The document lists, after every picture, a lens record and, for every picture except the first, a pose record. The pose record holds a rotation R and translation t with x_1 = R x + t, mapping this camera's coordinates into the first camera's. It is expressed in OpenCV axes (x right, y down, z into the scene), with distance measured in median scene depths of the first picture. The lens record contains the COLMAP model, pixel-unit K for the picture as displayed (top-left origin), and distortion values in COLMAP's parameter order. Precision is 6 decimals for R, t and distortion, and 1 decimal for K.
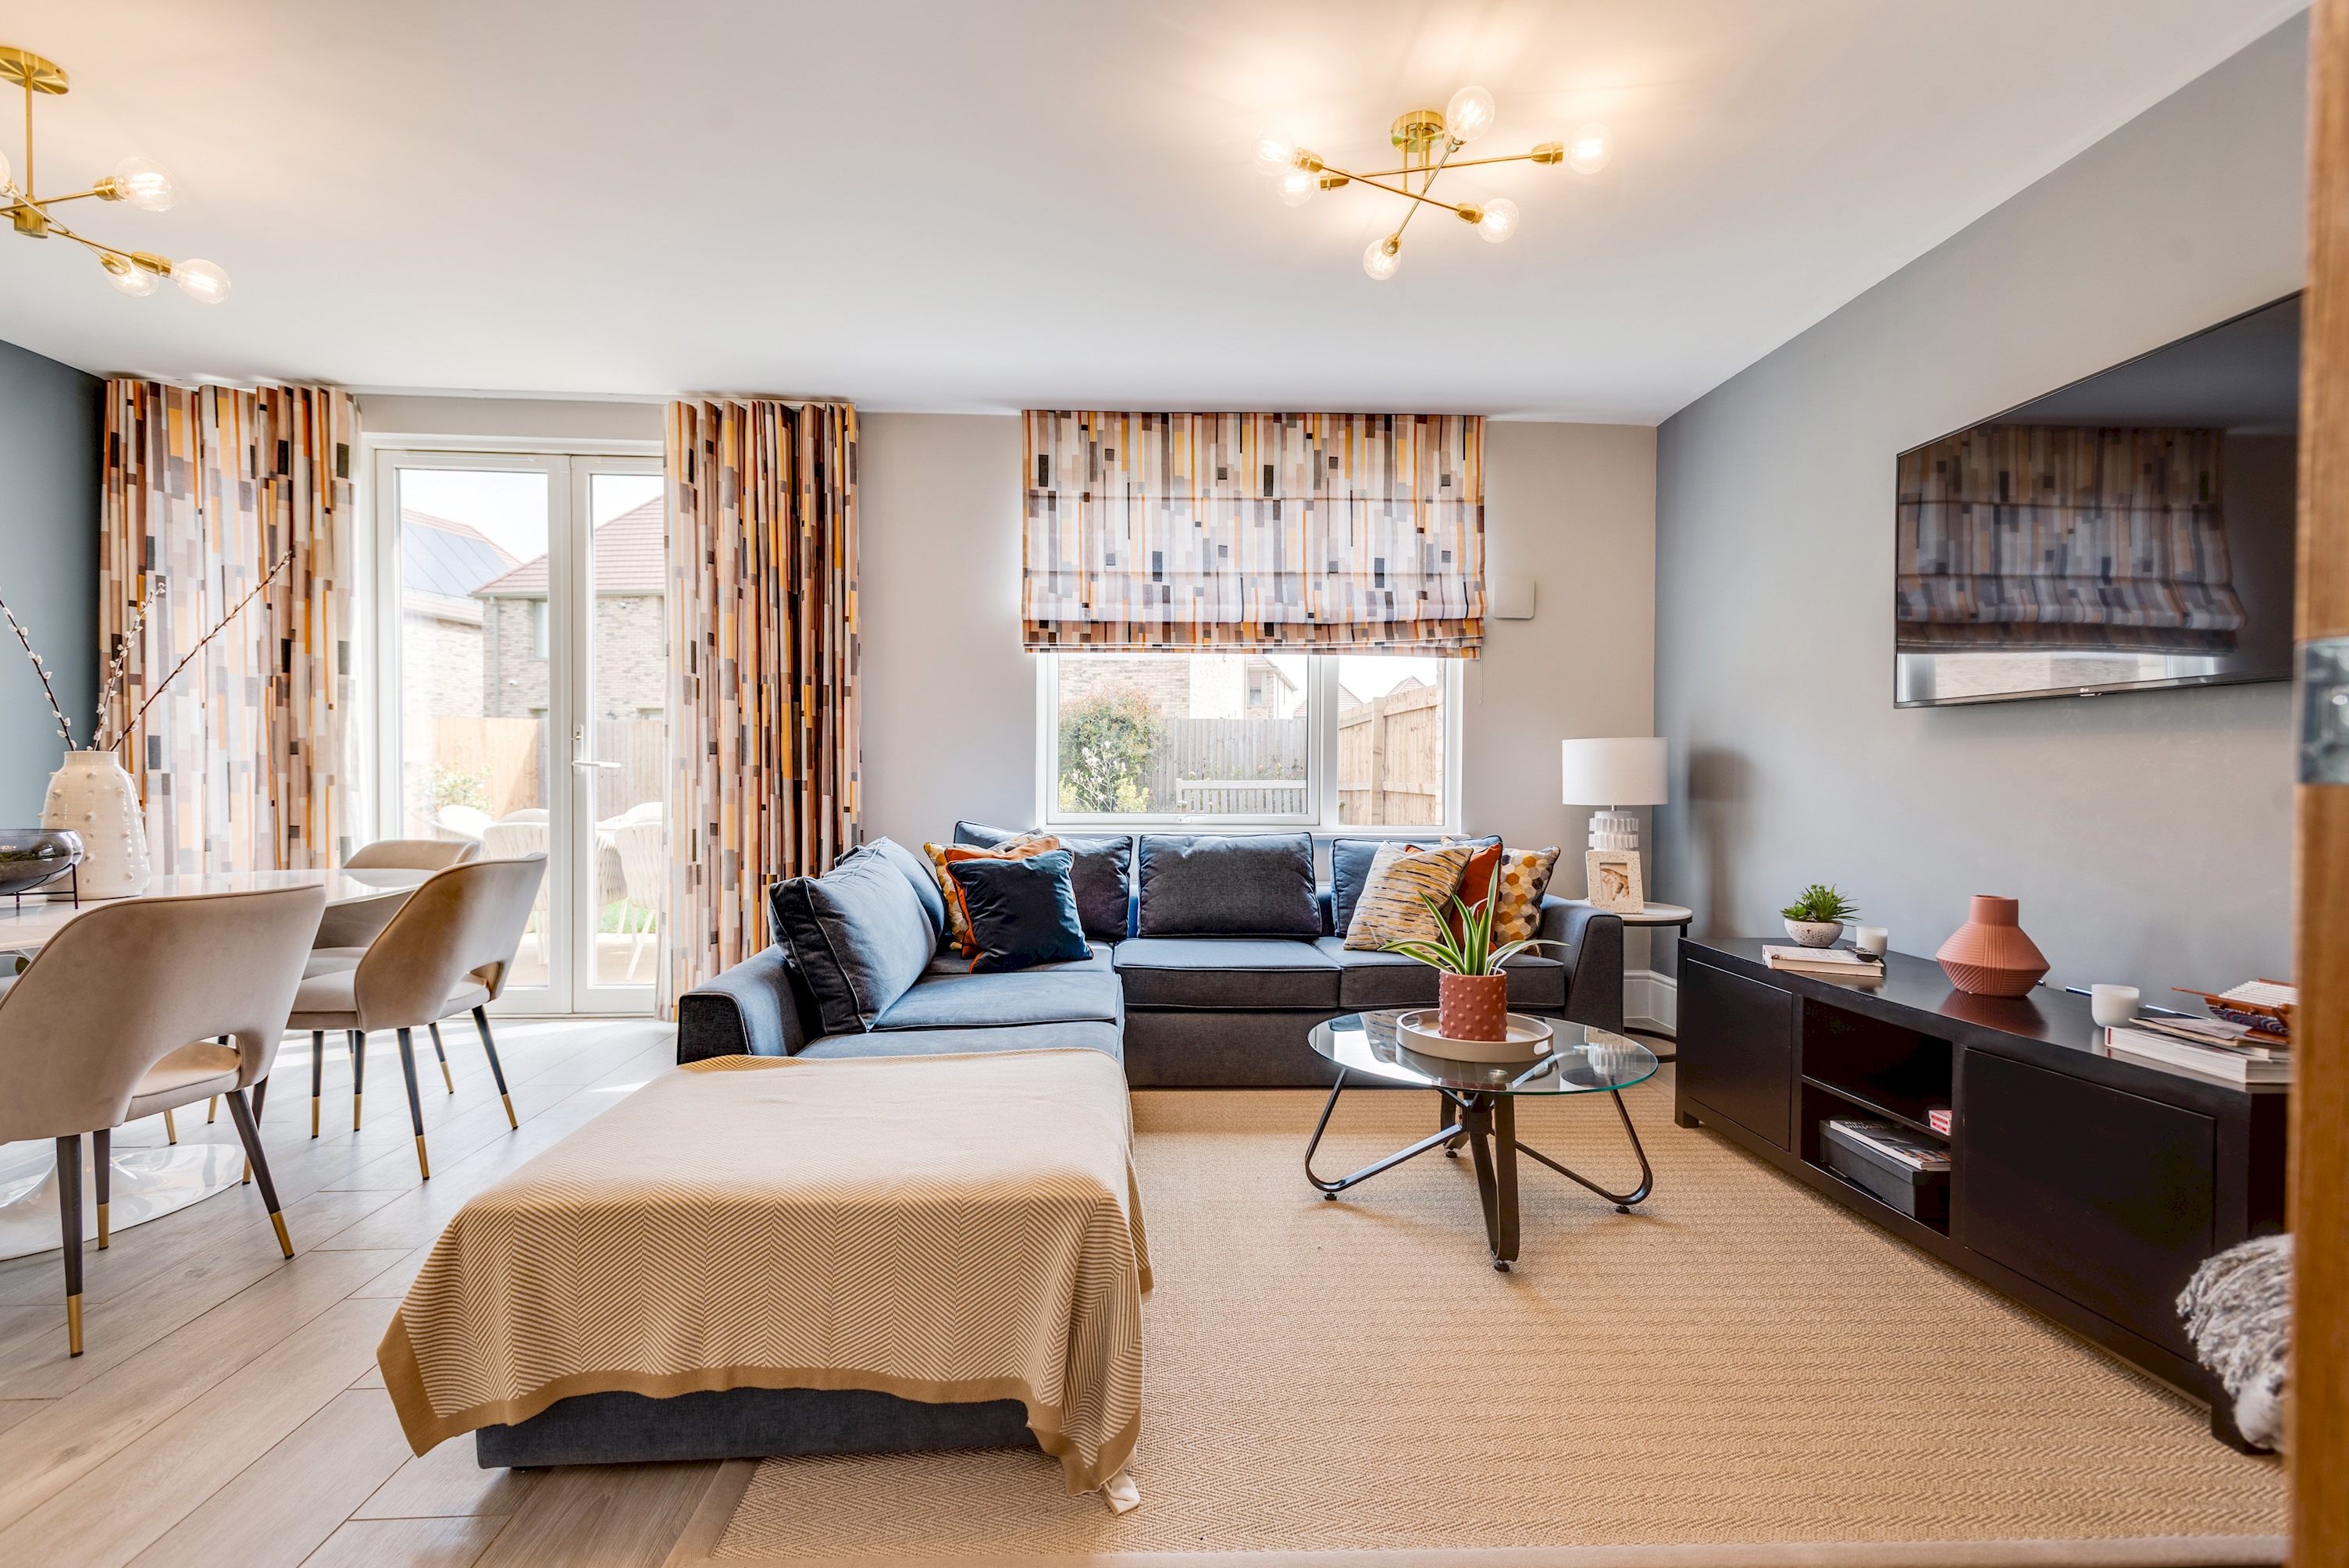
lens RADIAL K [[1093.7, 0, 1177.5], [0, 1093.7, 788.2], [0, 0, 1]] dist [0.013221, -0.005215]
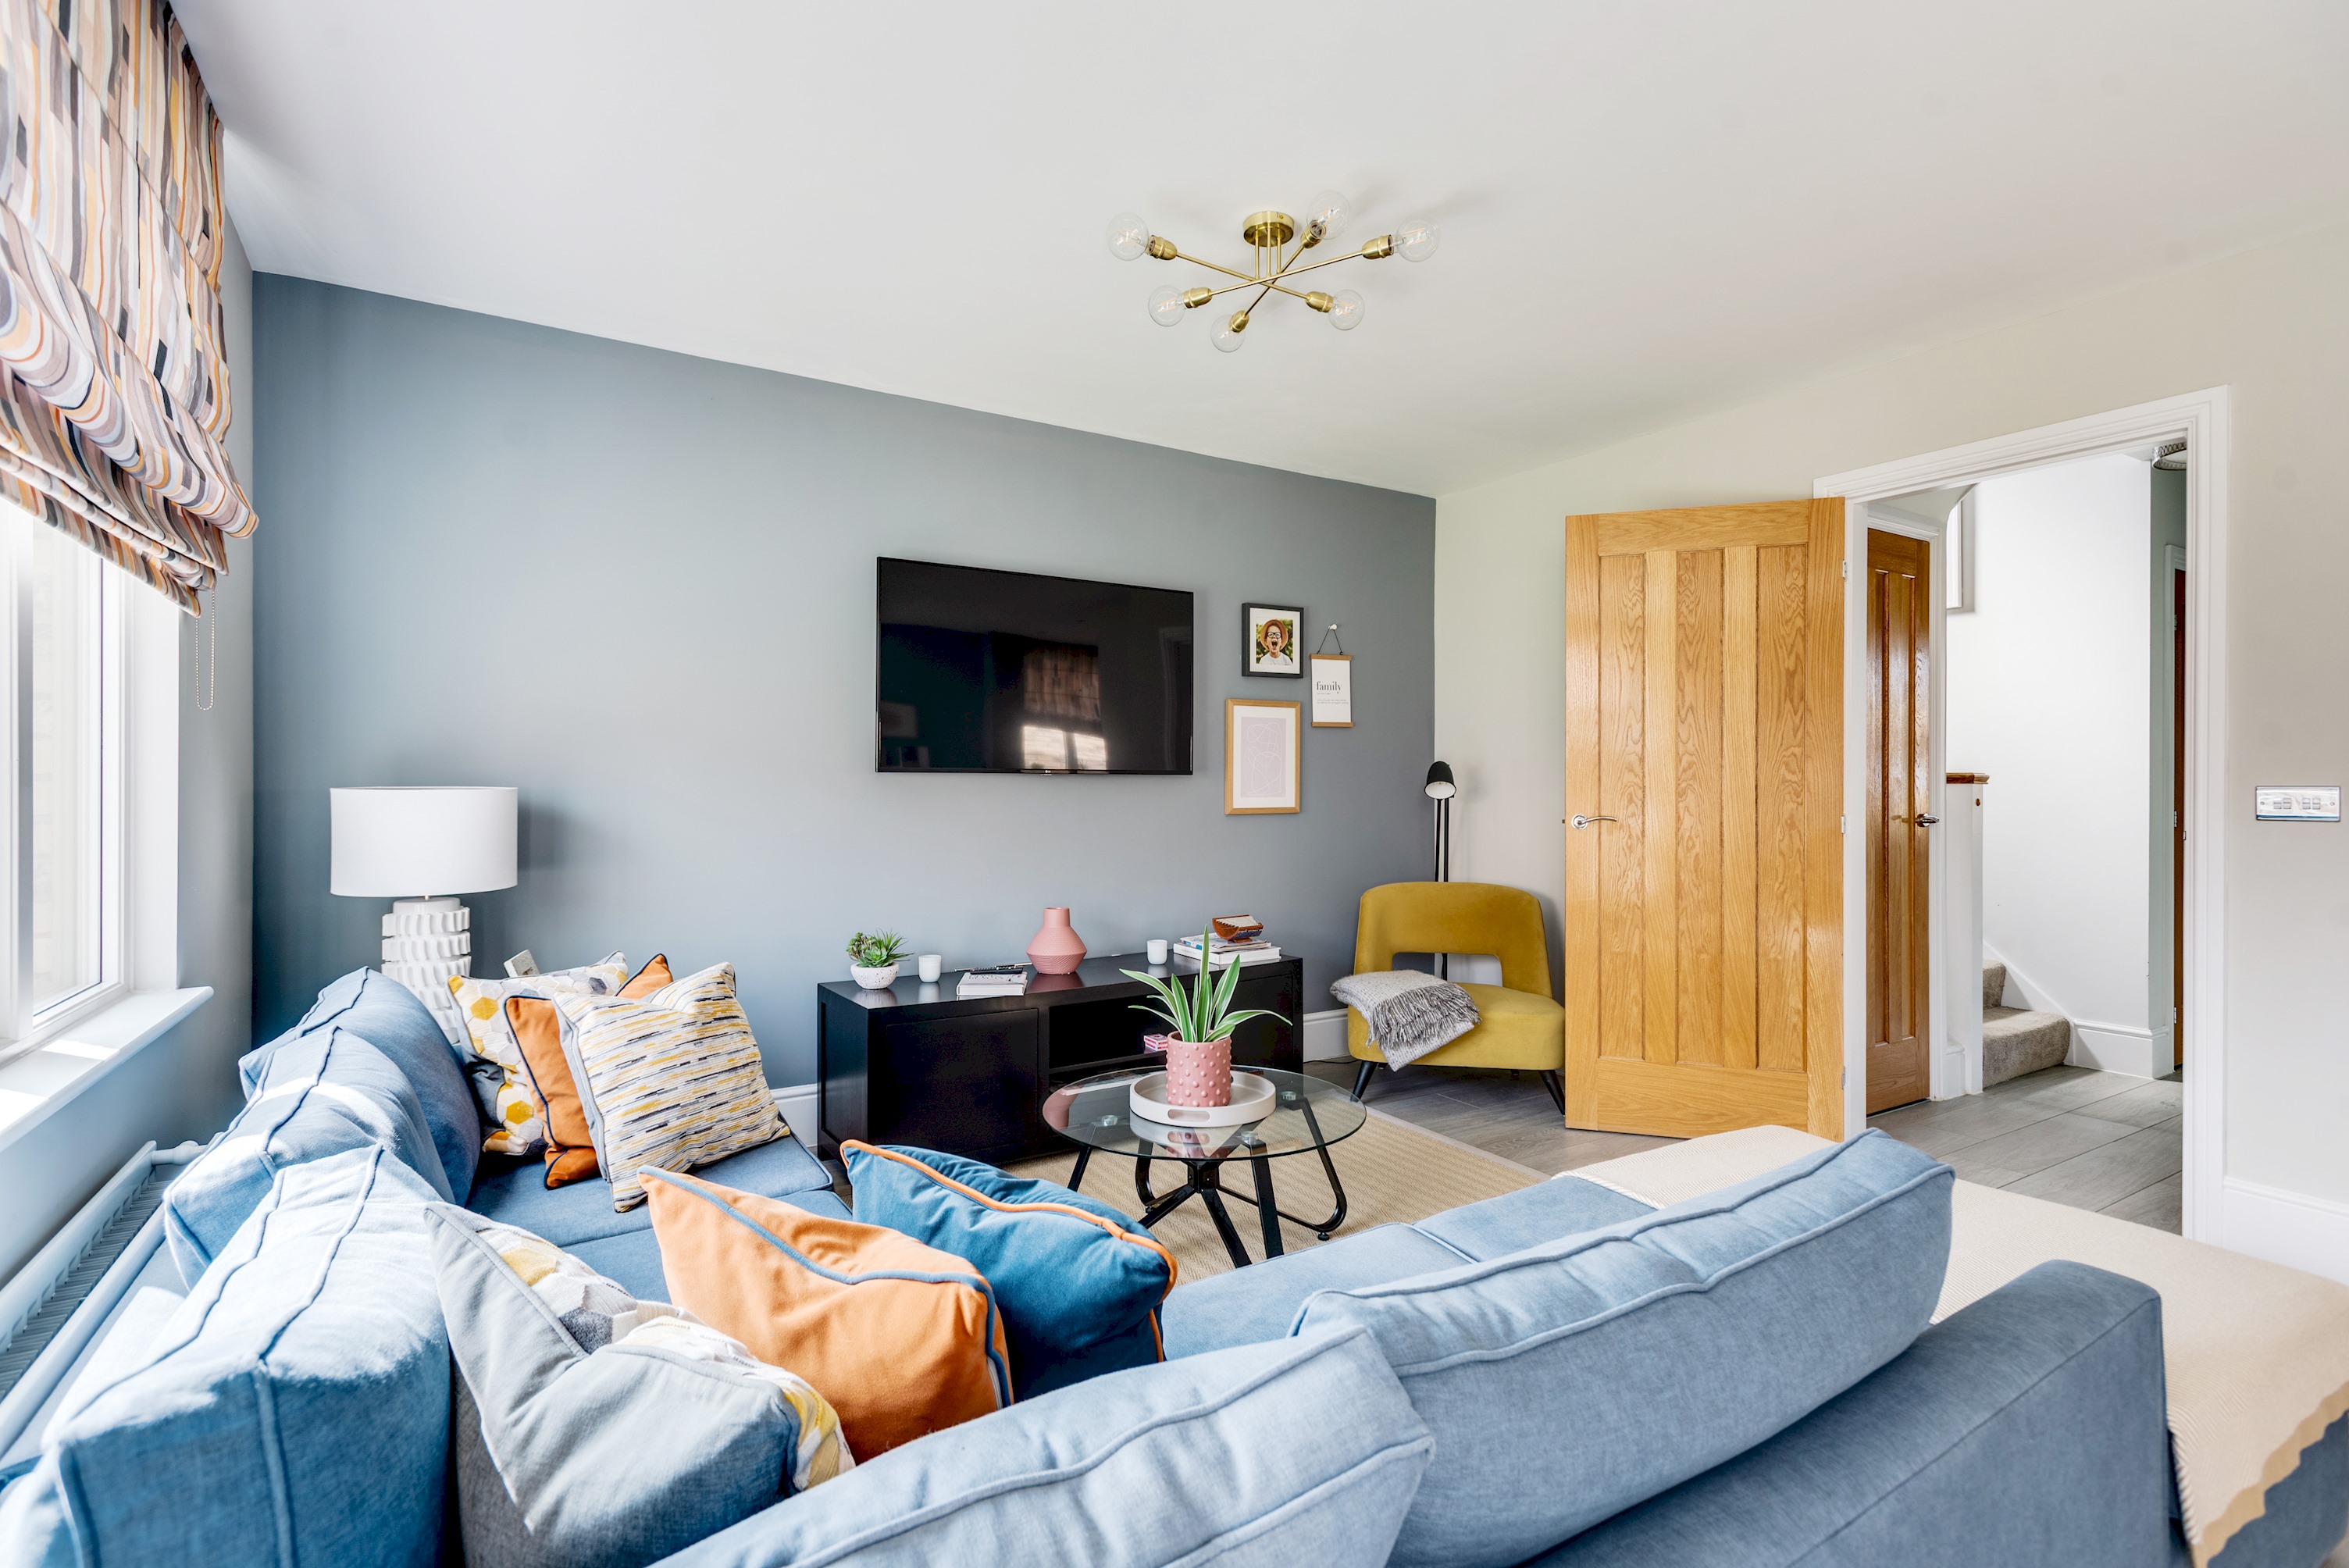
lens RADIAL K [[1115.0, 0, 1182.6], [0, 1115.0, 789.2], [0, 0, 1]] dist [0.009795, -0.000825]
pose [[-0.493875, -0.009765, 0.869478, -0.372668], [0.007222, 0.999856, 0.015332, -0.048208], [-0.869503, 0.013851, -0.493733, 0.894835]]
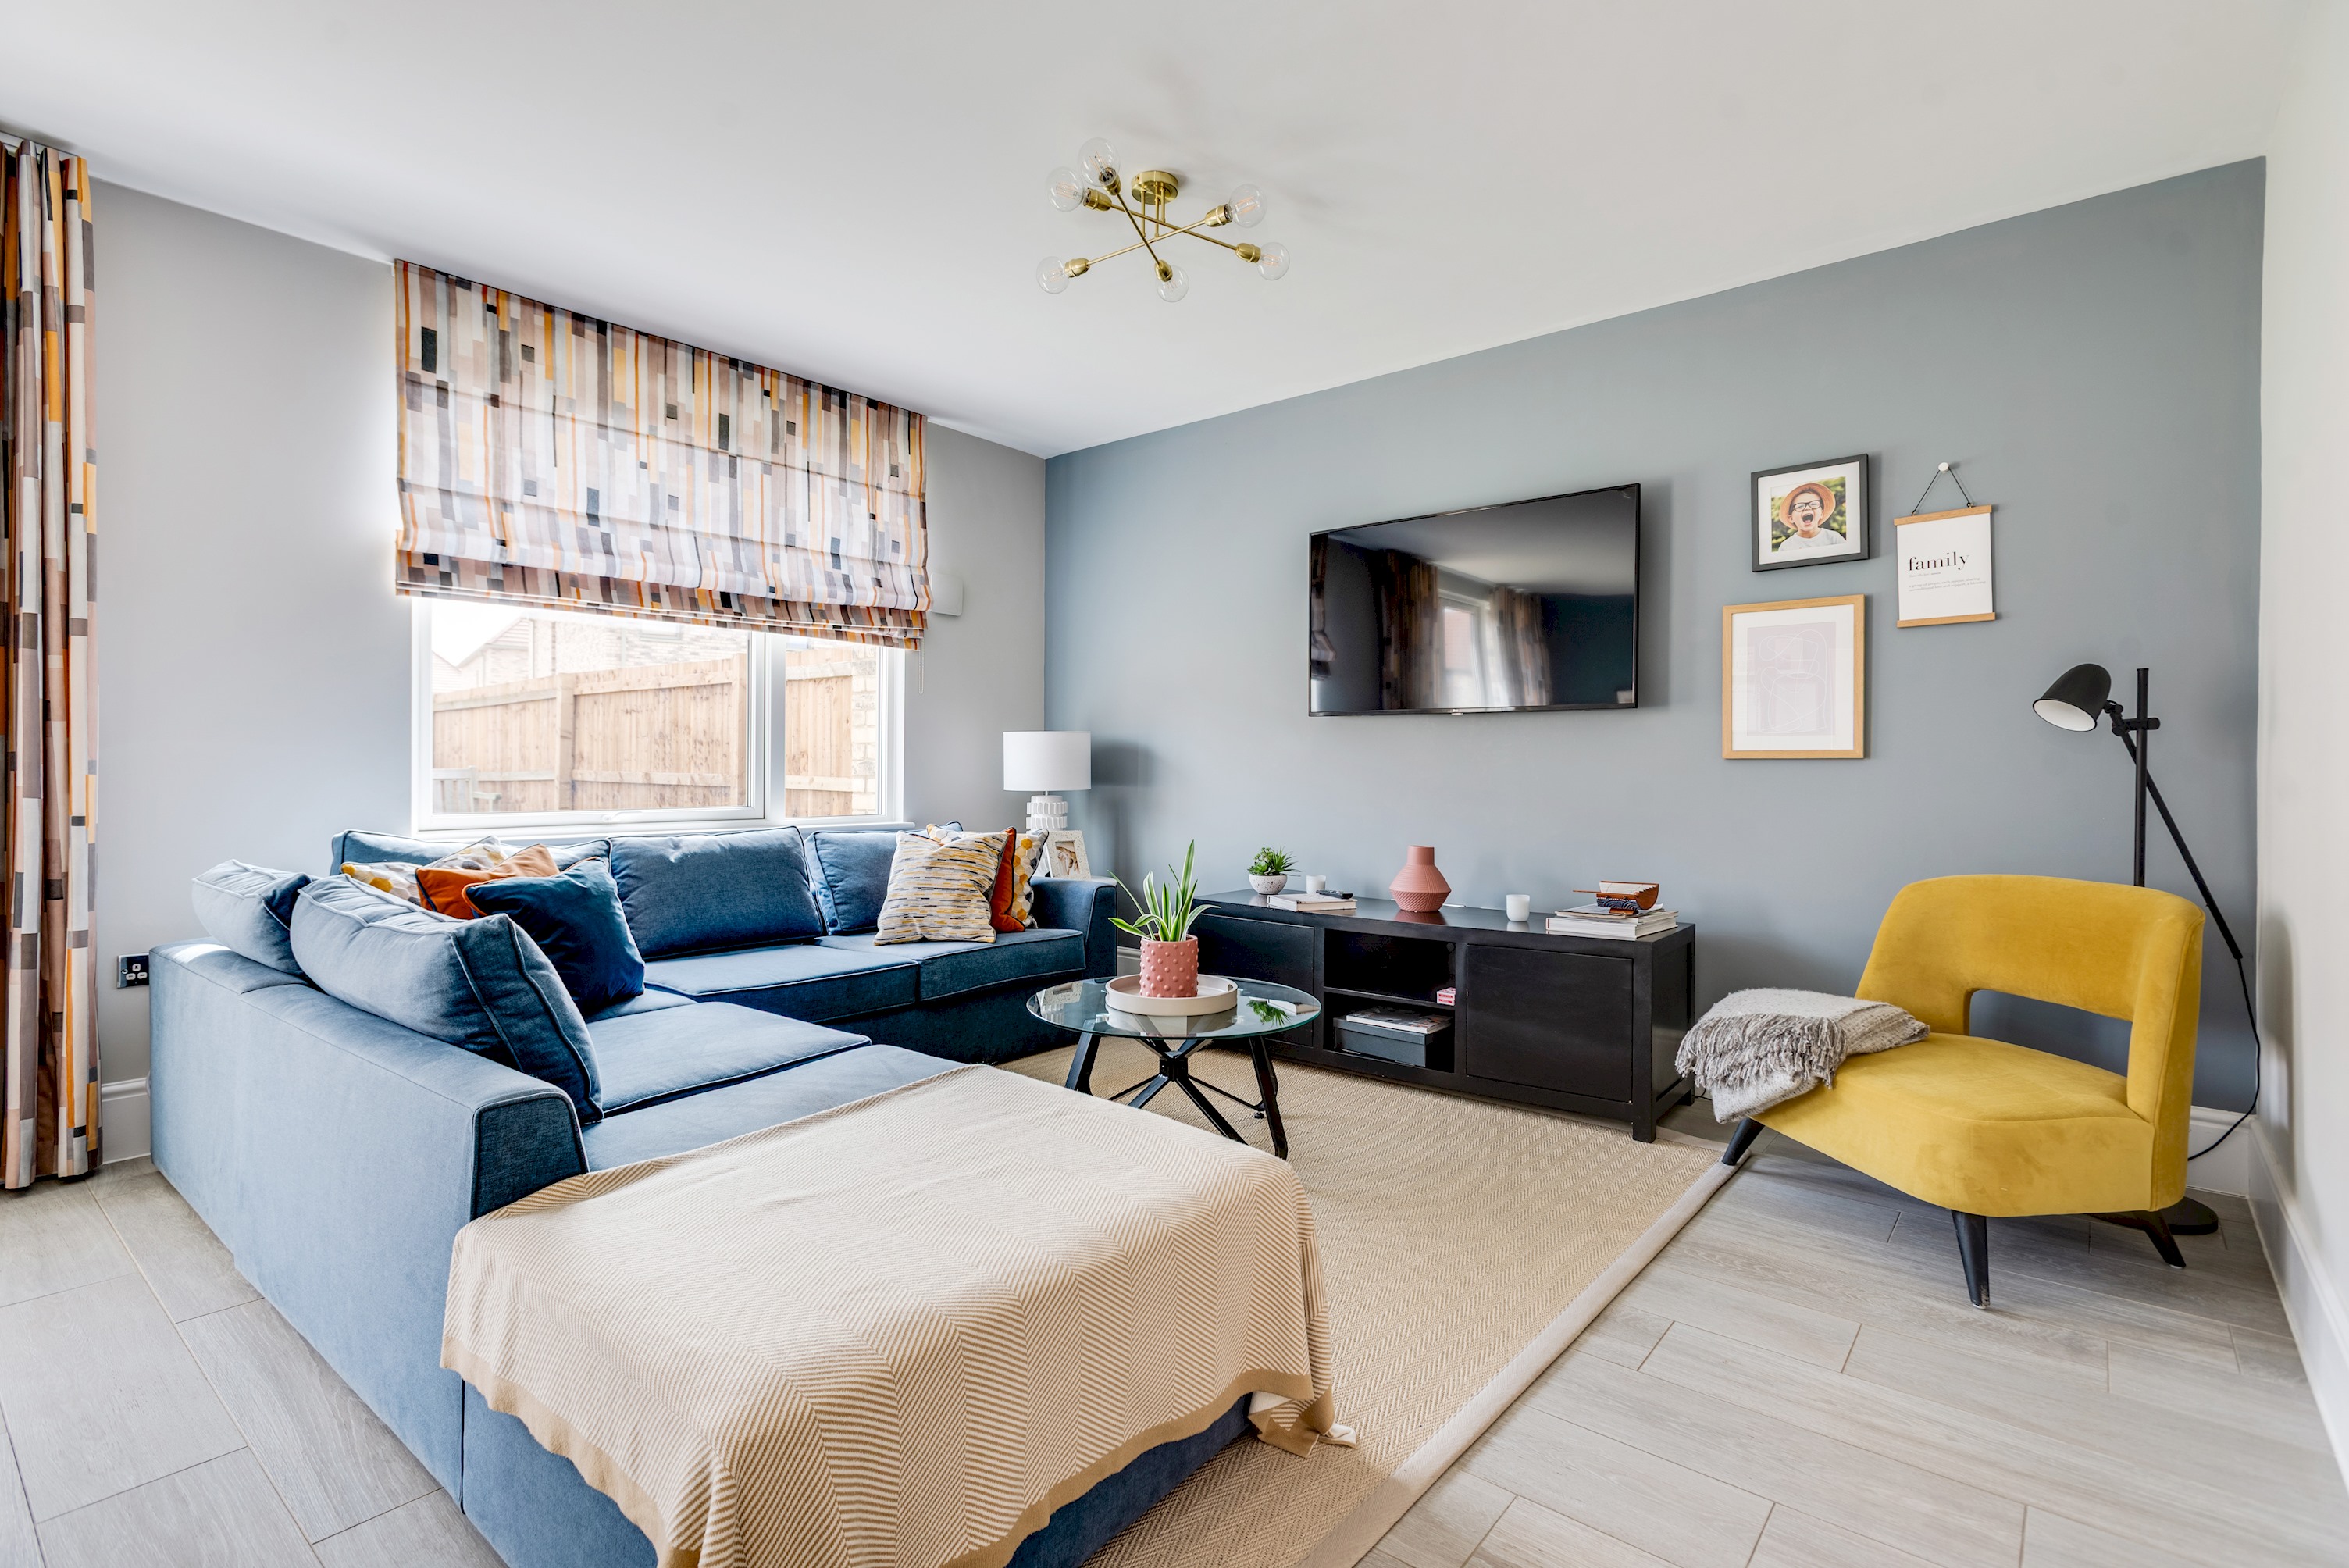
lens RADIAL K [[1103.2, 0, 1176.4], [0, 1103.2, 768.7], [0, 0, 1]] dist [0.012204, -0.001054]
pose [[0.675121, -0.003950, 0.737697, -0.334569], [0.008119, 0.999965, -0.002076, -0.003705], [-0.737662, 0.007391, 0.675129, 0.129094]]
